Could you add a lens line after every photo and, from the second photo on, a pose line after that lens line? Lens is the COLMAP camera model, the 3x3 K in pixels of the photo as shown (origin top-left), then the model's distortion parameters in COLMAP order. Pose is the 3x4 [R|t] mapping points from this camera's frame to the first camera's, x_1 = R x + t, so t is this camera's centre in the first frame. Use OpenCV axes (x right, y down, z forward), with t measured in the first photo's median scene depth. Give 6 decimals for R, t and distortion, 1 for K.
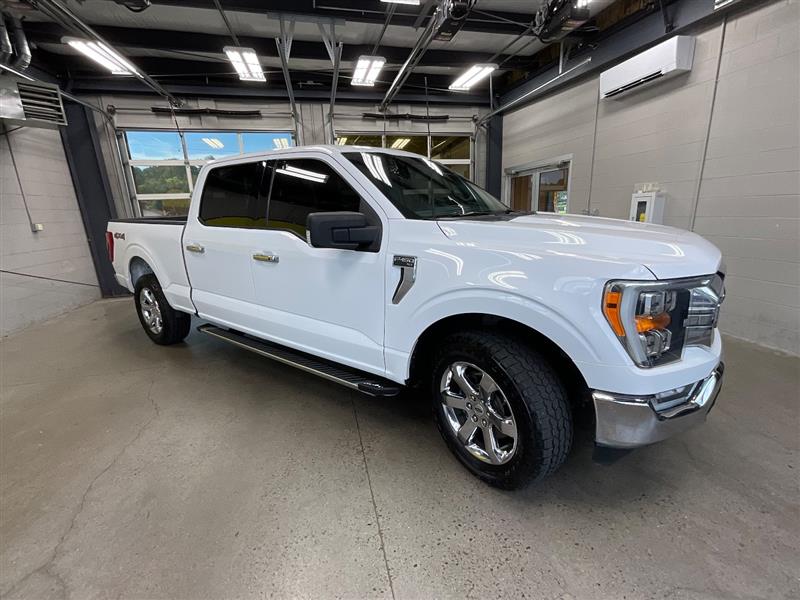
lens RADIAL K [[357.3, 0, 401.1], [0, 357.3, 298.4], [0, 0, 1]] dist [0.003007, -0.000193]
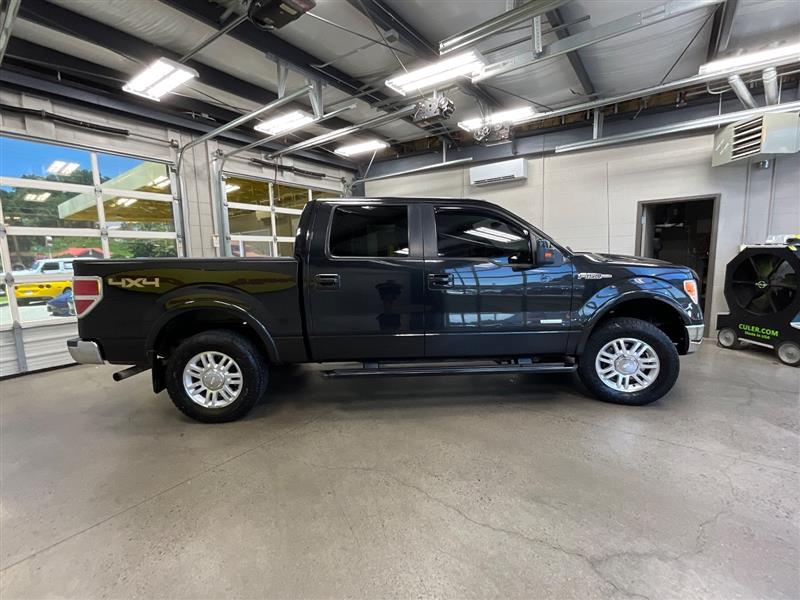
lens RADIAL K [[358.9, 0, 401.7], [0, 358.9, 298.8], [0, 0, 1]] dist [0.001416, 0.001146]
pose [[0.766727, -0.060662, 0.639100, -0.505570], [0.154277, 0.983762, -0.091709, -0.000280], [-0.623159, 0.168914, 0.763636, 0.100135]]
